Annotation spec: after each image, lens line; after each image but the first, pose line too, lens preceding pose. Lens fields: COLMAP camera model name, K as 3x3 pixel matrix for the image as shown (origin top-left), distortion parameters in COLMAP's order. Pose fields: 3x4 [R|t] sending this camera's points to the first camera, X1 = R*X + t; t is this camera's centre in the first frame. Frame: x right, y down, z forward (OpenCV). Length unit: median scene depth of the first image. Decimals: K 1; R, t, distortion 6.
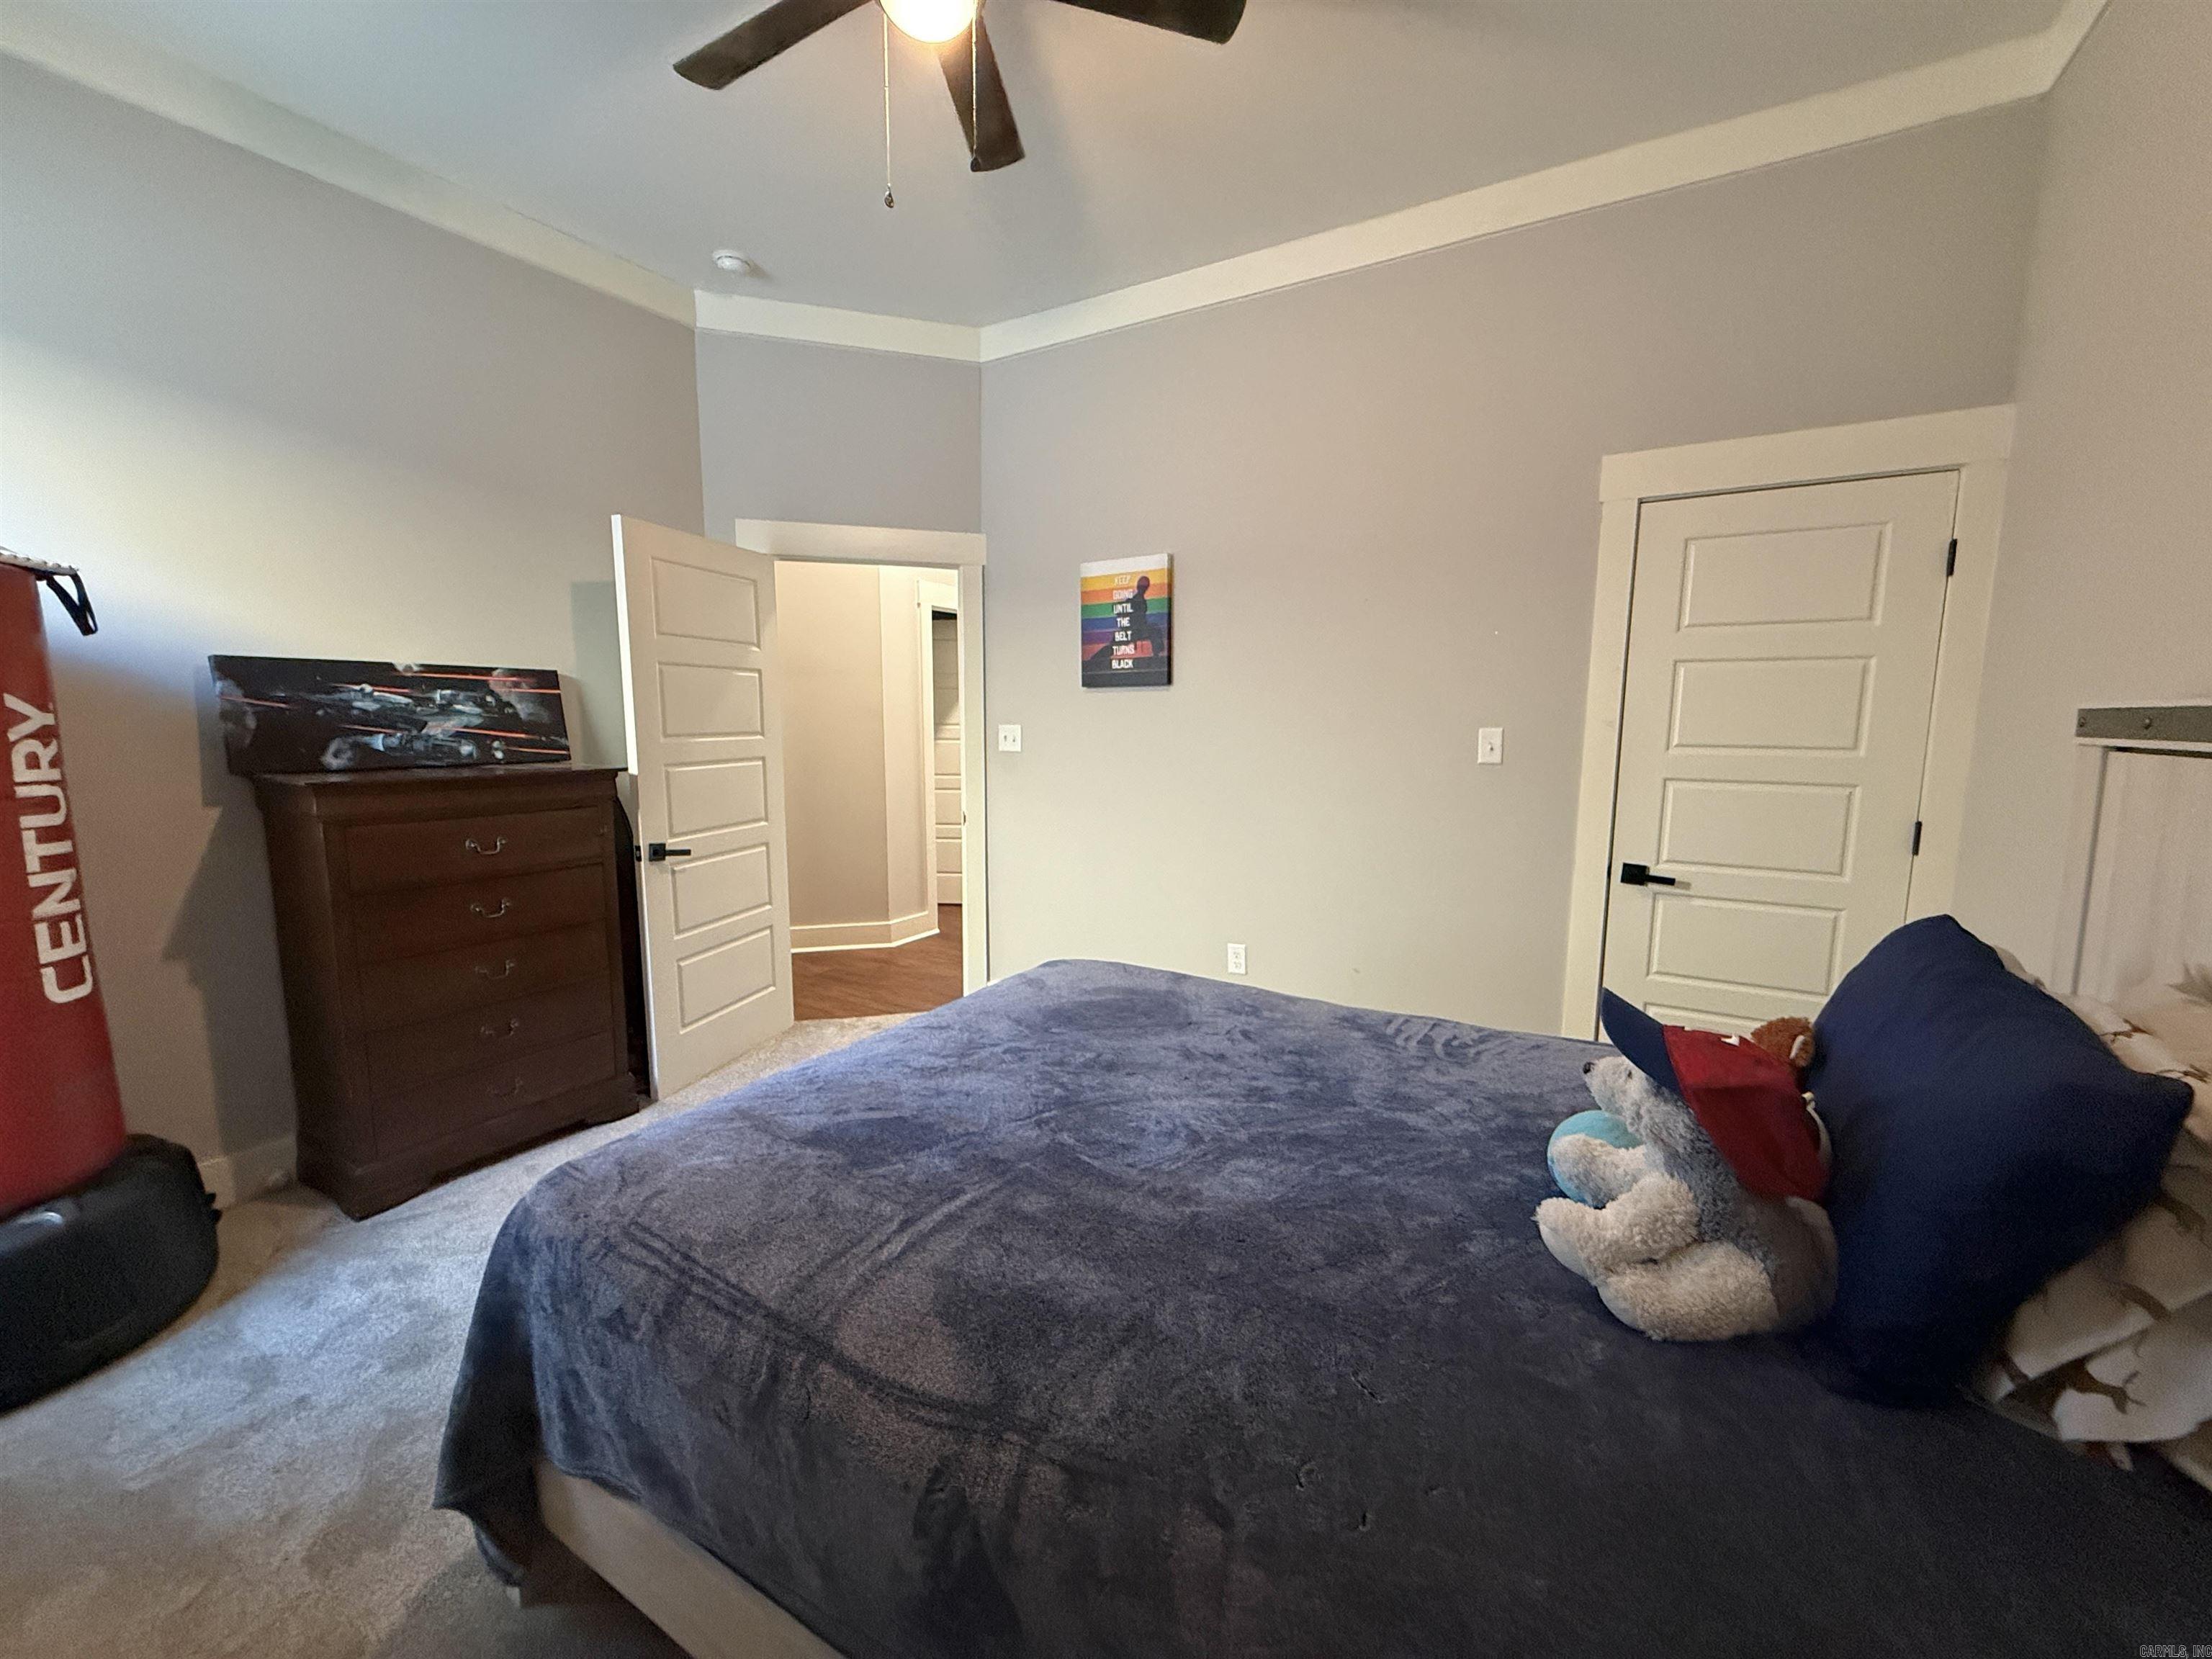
lens RADIAL K [[881.7, 0, 1099.2], [0, 881.7, 829.0], [0, 0, 1]] dist [0.000317, 0.000301]
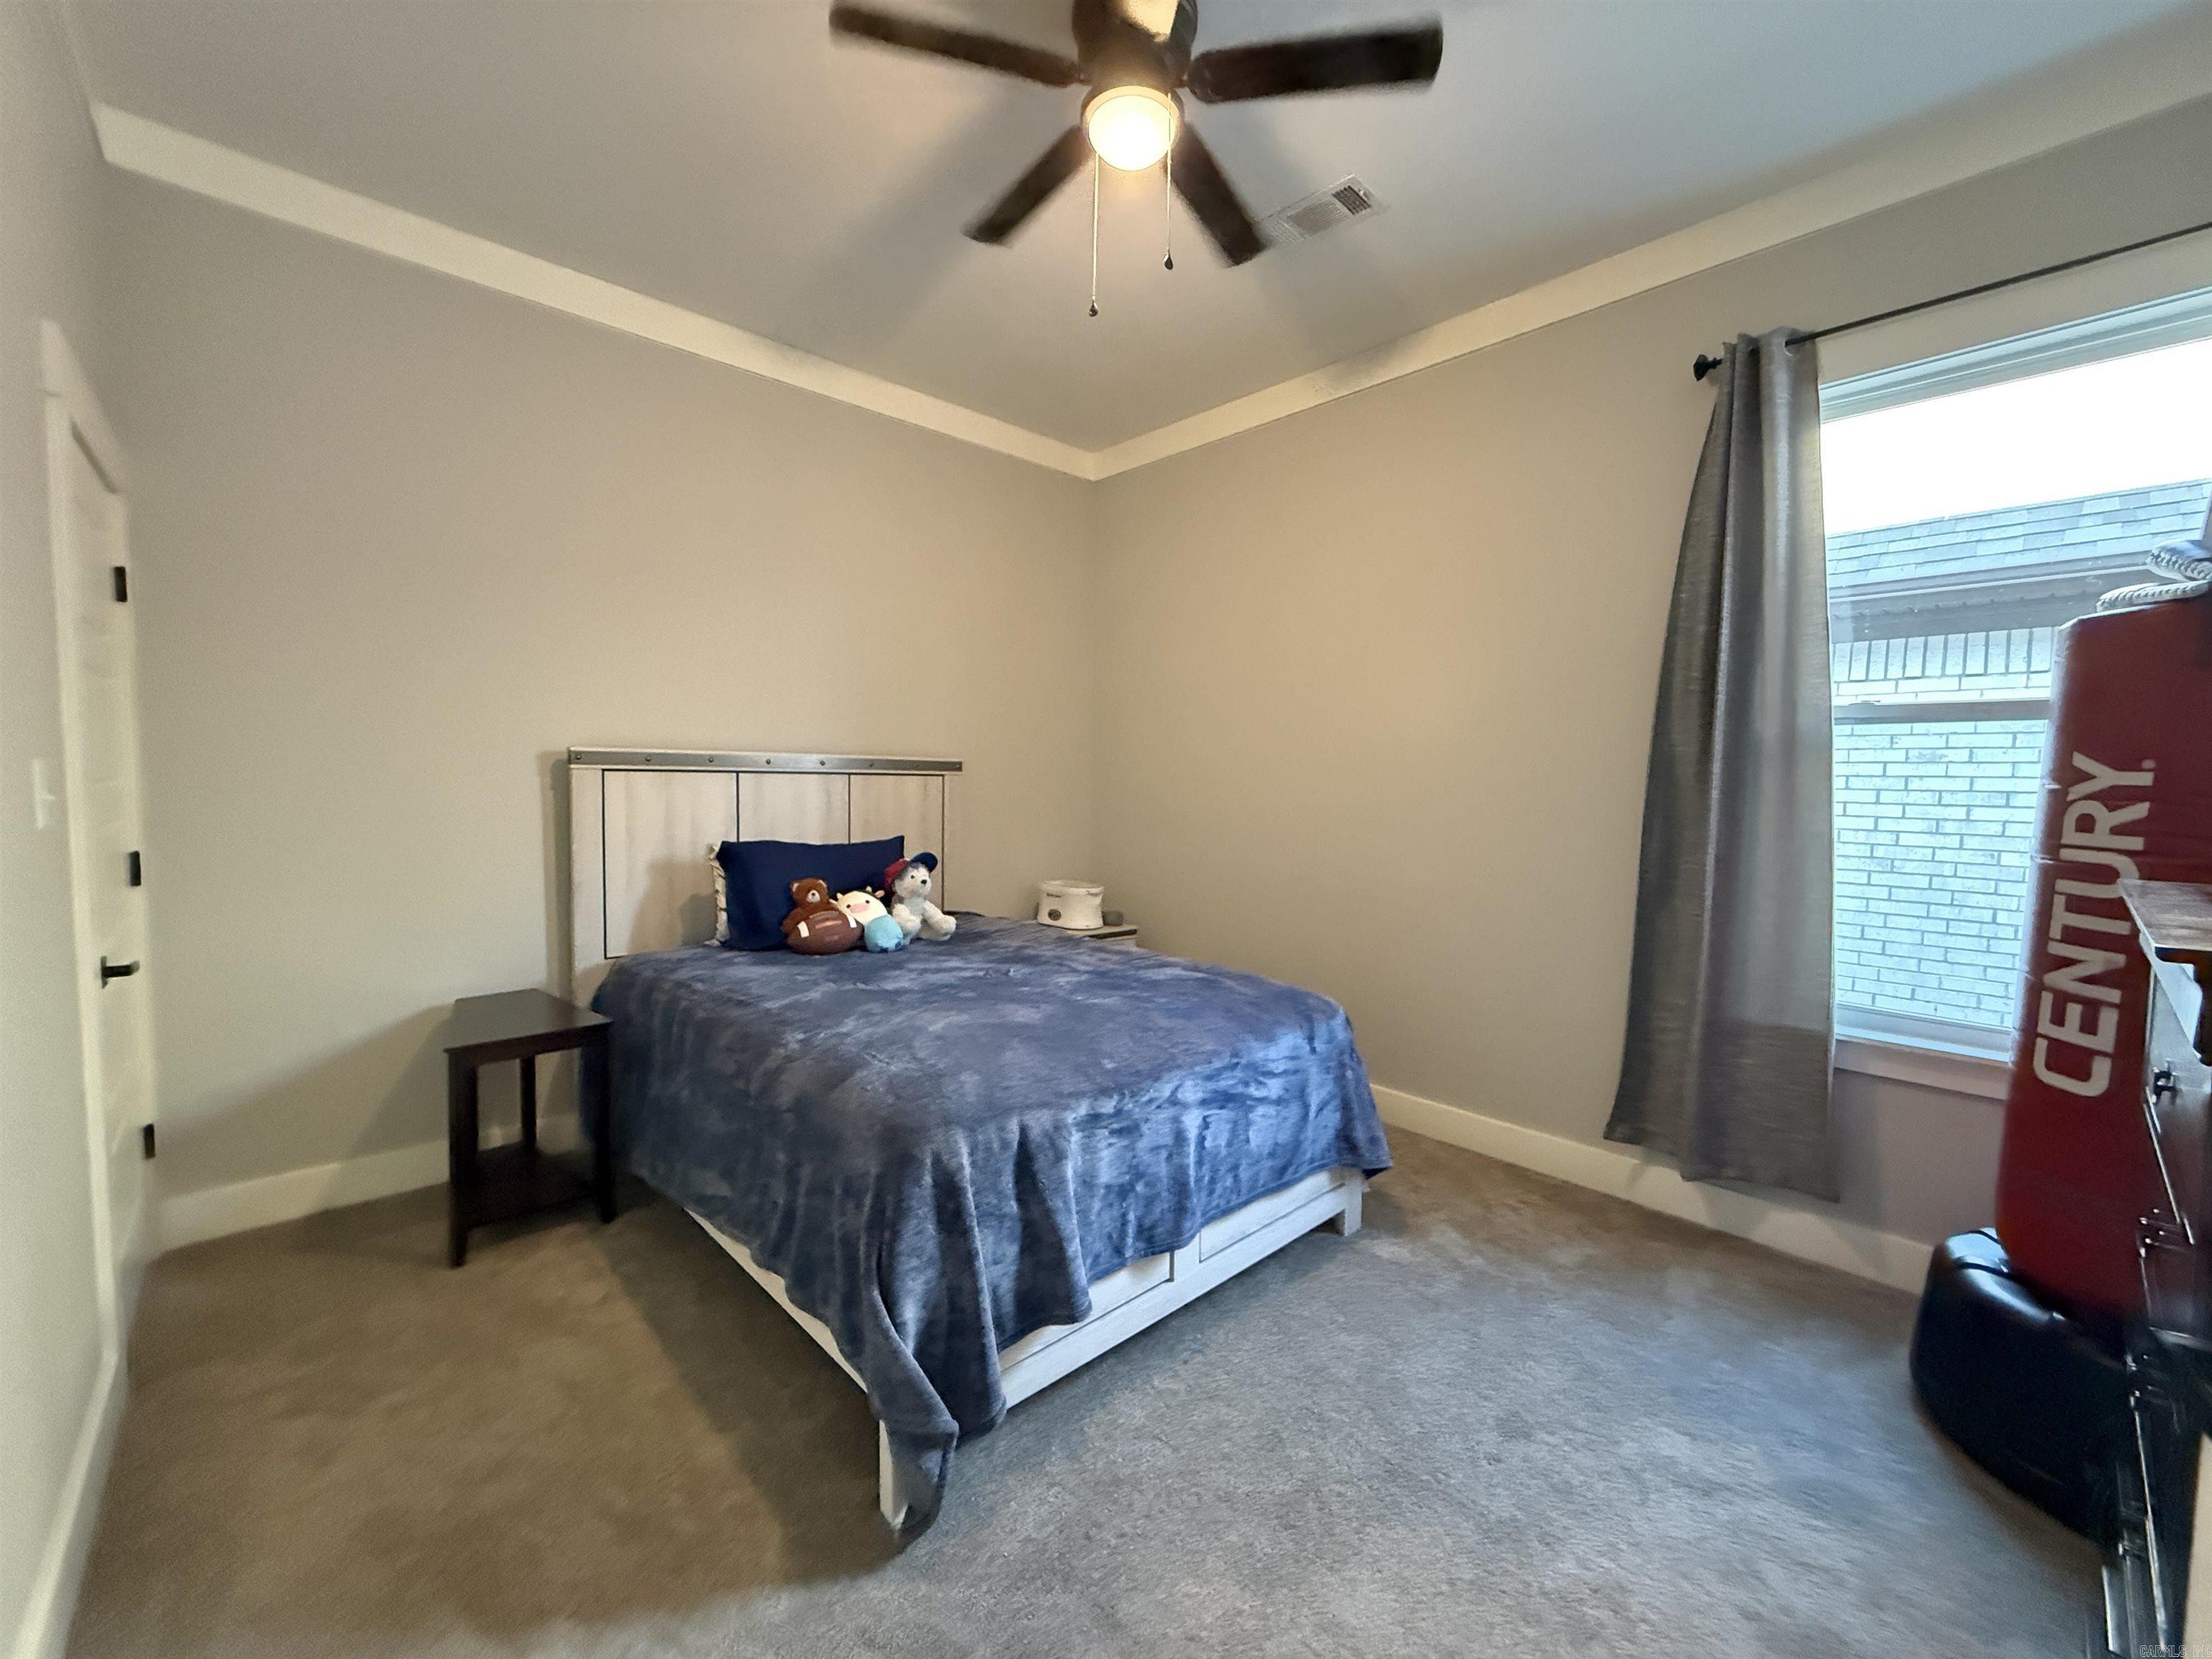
lens RADIAL K [[881.7, 0, 1099.2], [0, 881.7, 829.0], [0, 0, 1]] dist [0.000317, 0.000301]
pose [[-0.959253, -0.035436, 0.280319, -0.481944], [0.018319, 0.982217, 0.186856, -0.259971], [-0.281956, 0.184377, -0.941545, 2.139390]]
